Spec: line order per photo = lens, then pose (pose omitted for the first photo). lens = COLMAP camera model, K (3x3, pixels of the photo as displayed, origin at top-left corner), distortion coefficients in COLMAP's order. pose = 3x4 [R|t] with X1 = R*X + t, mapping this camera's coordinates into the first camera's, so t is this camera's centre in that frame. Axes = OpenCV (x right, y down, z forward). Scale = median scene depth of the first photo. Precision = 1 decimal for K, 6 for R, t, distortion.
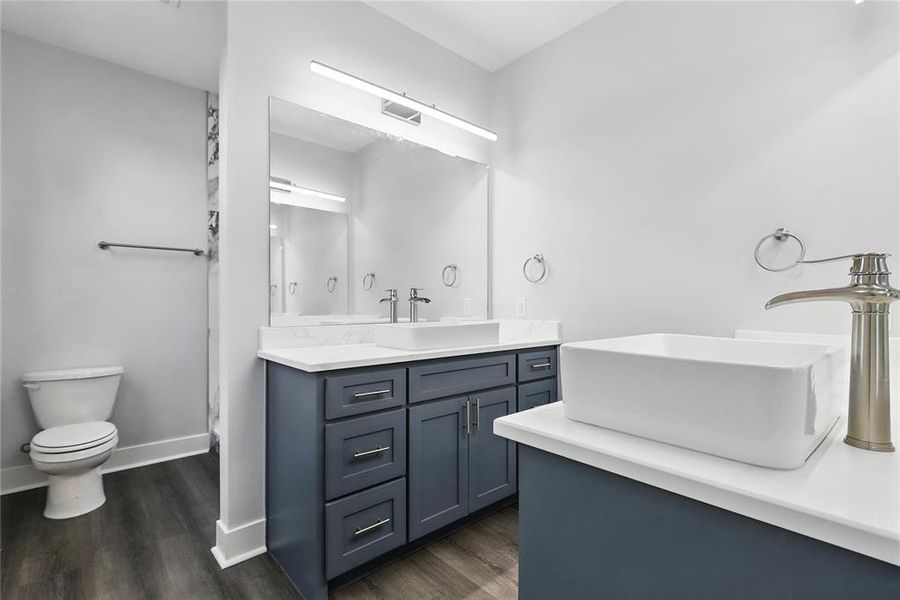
lens RADIAL K [[408.3, 0, 450.5], [0, 408.3, 302.2], [0, 0, 1]] dist [-0.000317, 0.000551]
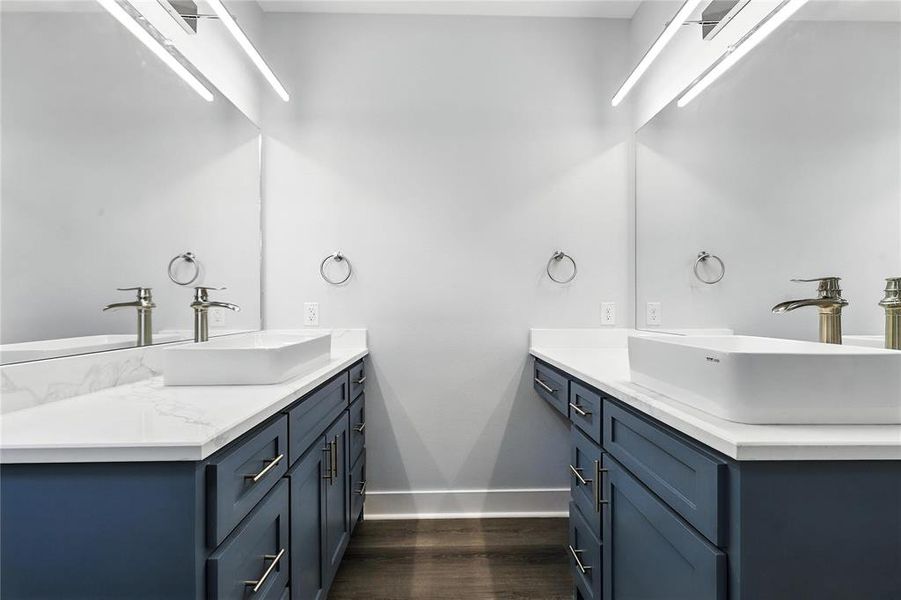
lens RADIAL K [[392.6, 0, 452.2], [0, 392.6, 320.8], [0, 0, 1]] dist [-0.061136, -0.000022]
pose [[0.636894, -0.031618, 0.770303, -0.295721], [0.004556, 0.999296, 0.037251, -0.001978], [-0.770938, -0.020216, 0.636590, 0.331649]]
